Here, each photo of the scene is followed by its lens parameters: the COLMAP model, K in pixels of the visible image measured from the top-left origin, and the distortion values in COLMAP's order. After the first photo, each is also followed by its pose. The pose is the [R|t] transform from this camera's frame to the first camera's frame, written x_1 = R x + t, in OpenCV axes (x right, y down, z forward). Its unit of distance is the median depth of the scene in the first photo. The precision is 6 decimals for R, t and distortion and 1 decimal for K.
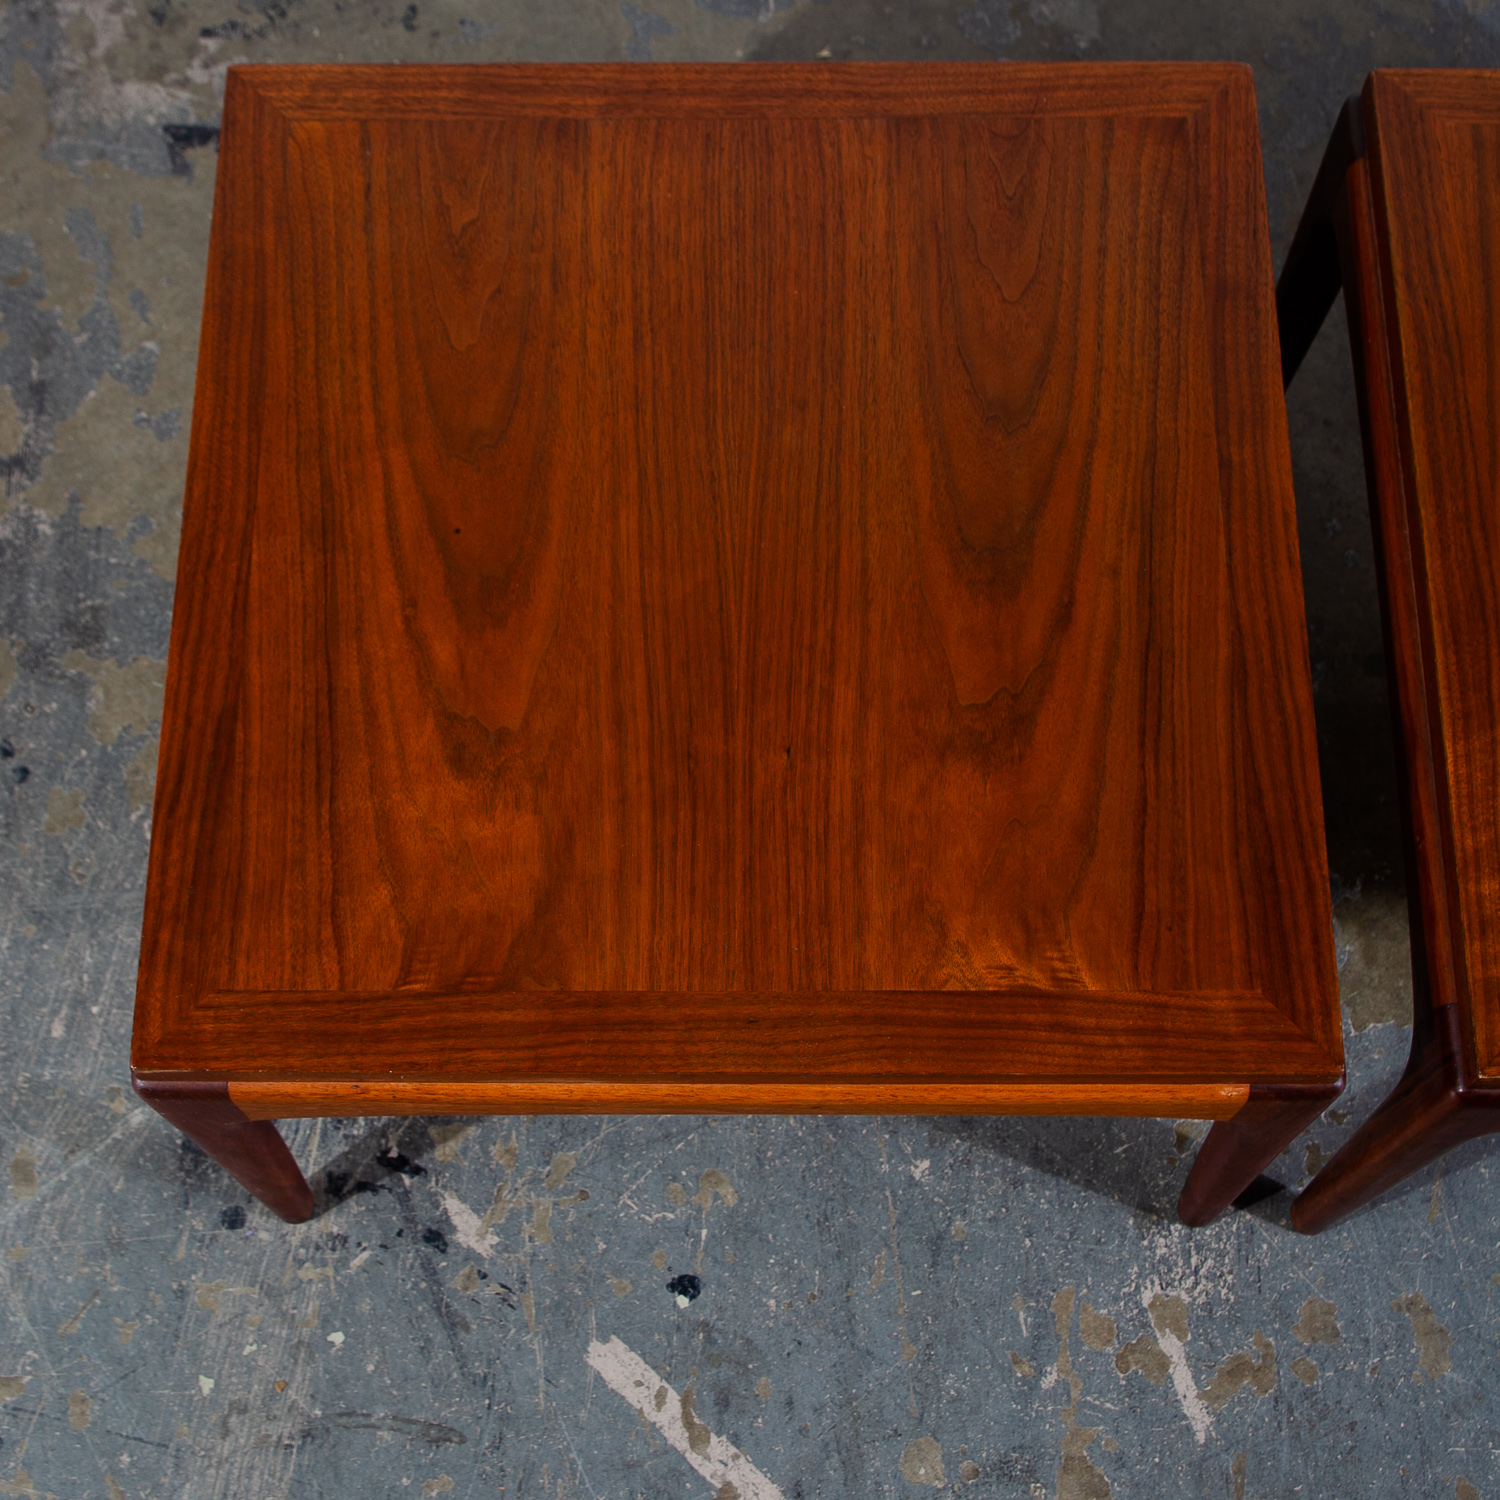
lens RADIAL K [[2297.5, 0, 759.9], [0, 2297.5, 794.3], [0, 0, 1]] dist [-0.029461, 0.000000]
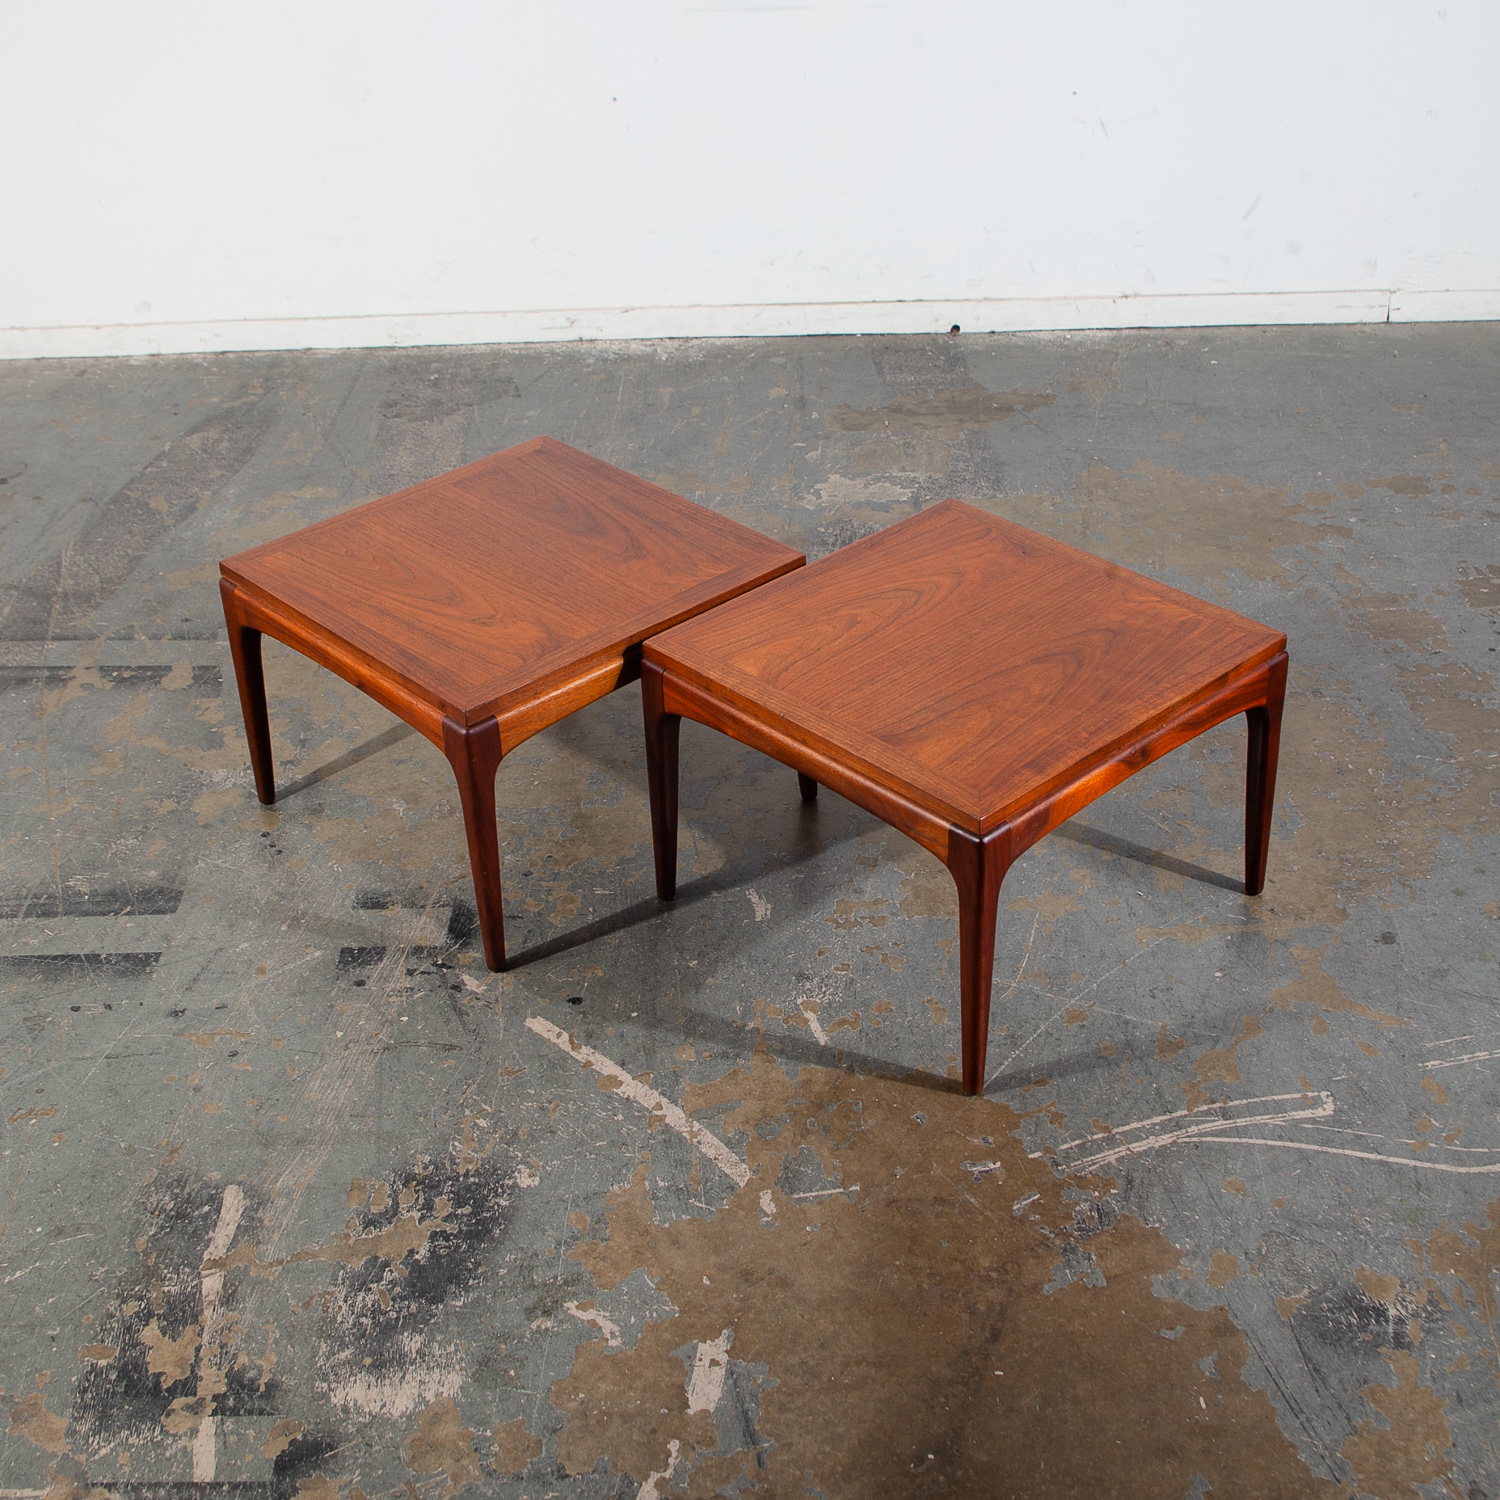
lens RADIAL K [[2130.0, 0, 744.1], [0, 2130.0, 748.4], [0, 0, 1]] dist [-0.054946, 0.000000]
pose [[0.999319, -0.015634, -0.033415, 0.188688], [-0.007242, 0.805016, -0.593209, 1.179222], [0.036174, 0.593047, 0.804355, -0.671274]]
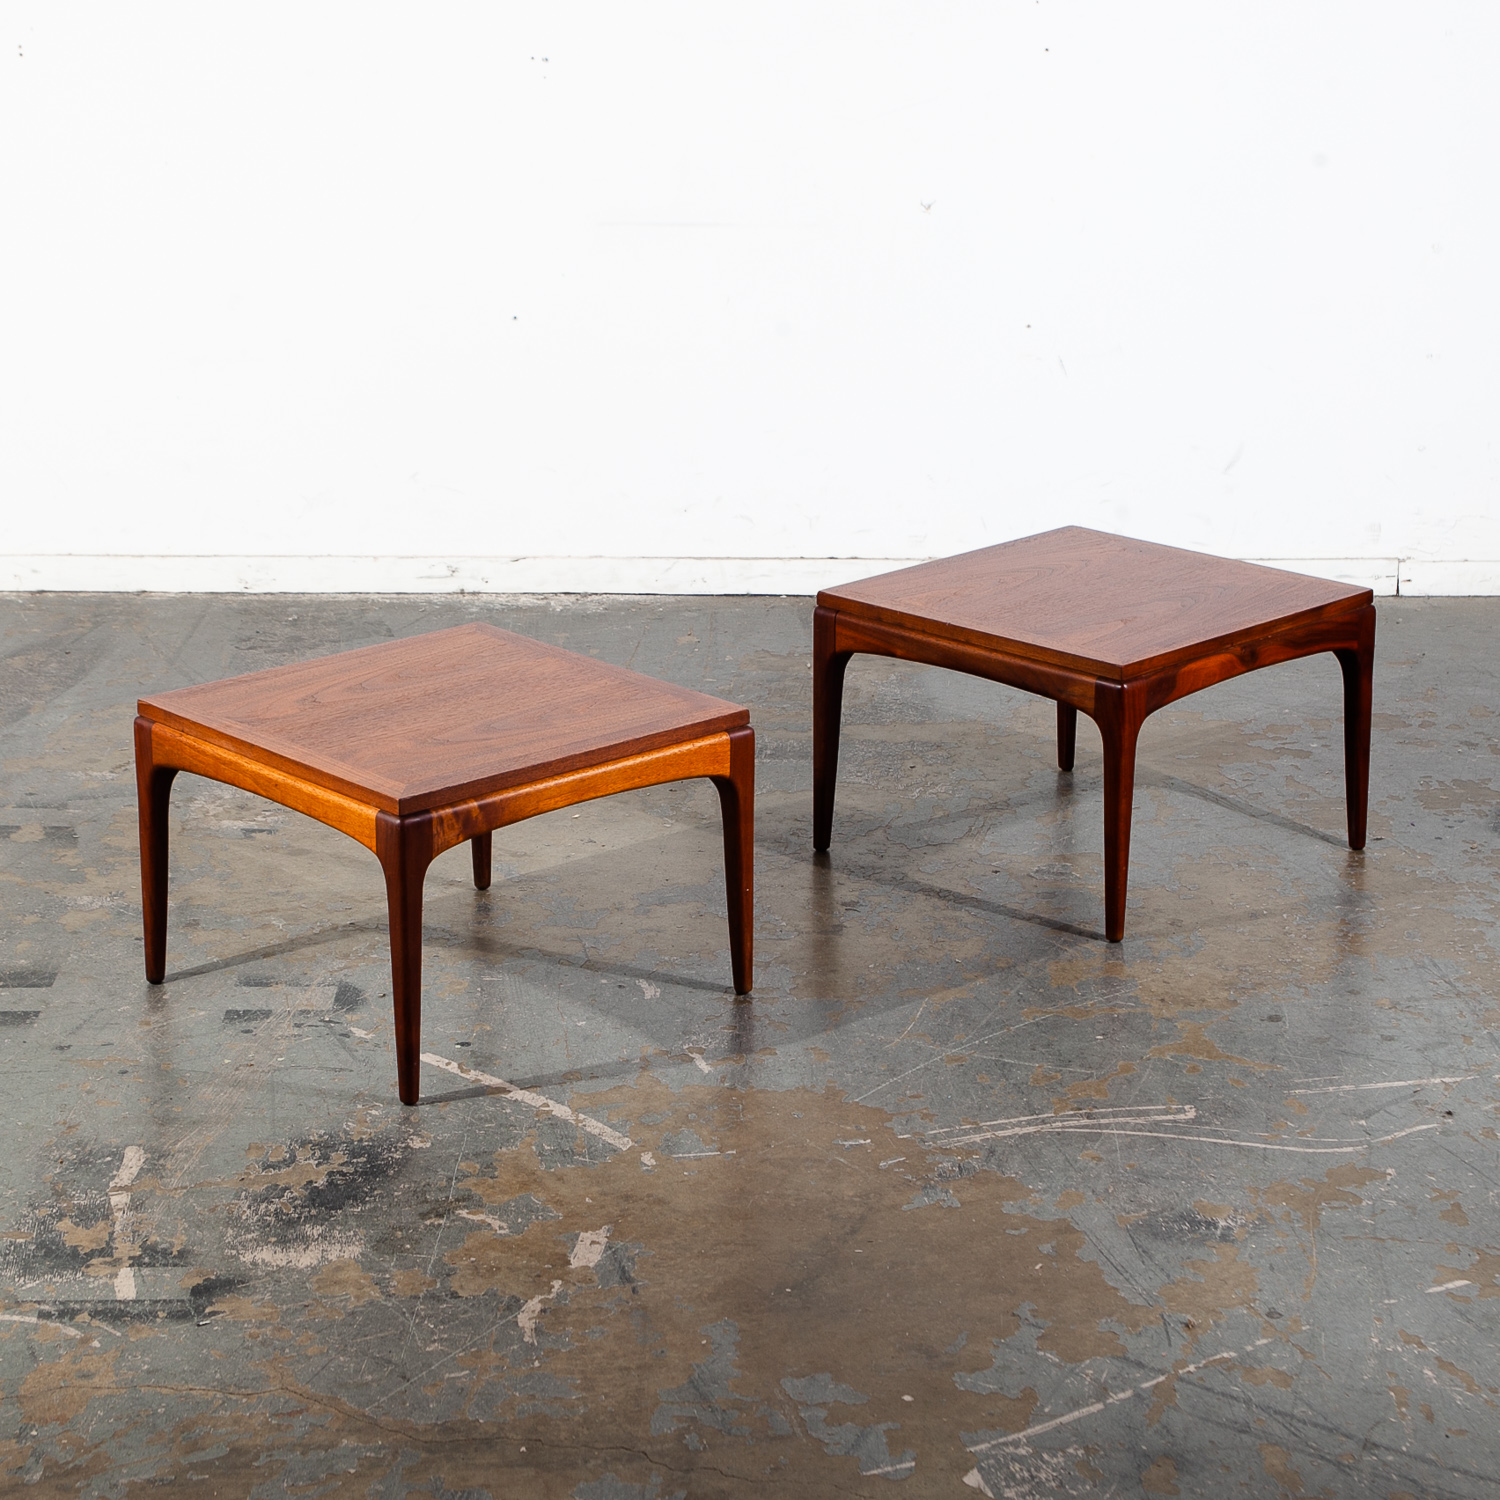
lens RADIAL K [[3612.2, 0, 709.4], [0, 3612.2, 758.7], [0, 0, 1]] dist [0.164873, 0.000000]
pose [[0.999868, 0.007351, -0.014496, 0.238677], [-0.015905, 0.626314, -0.779409, 2.639250], [0.003349, 0.779536, 0.626348, -1.269255]]
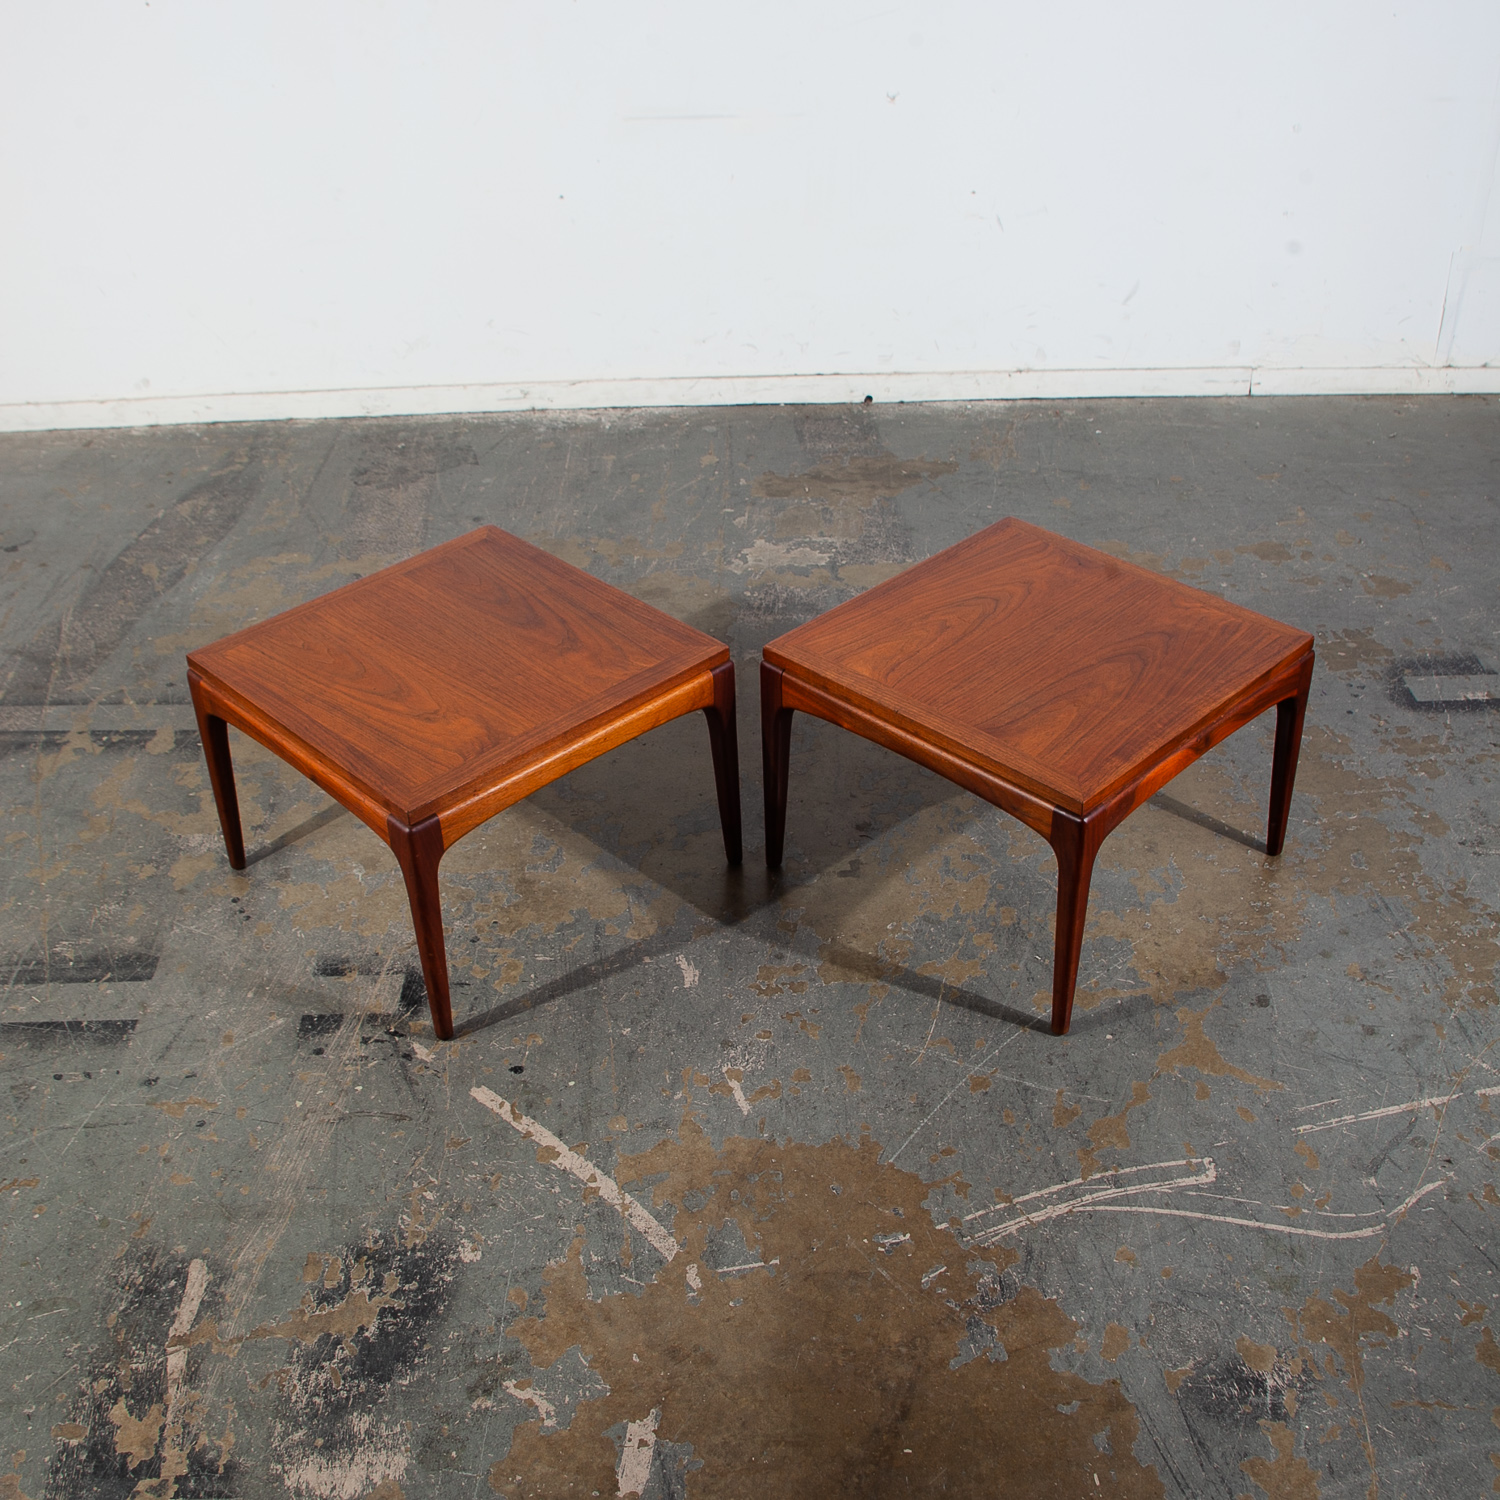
lens RADIAL K [[1786.4, 0, 740.9], [0, 1786.4, 761.1], [0, 0, 1]] dist [-0.109862, 0.000000]
pose [[0.999753, -0.020641, -0.008241, 0.207325], [0.012389, 0.825386, -0.564434, 0.955083], [0.018453, 0.564192, 0.825437, -0.591647]]
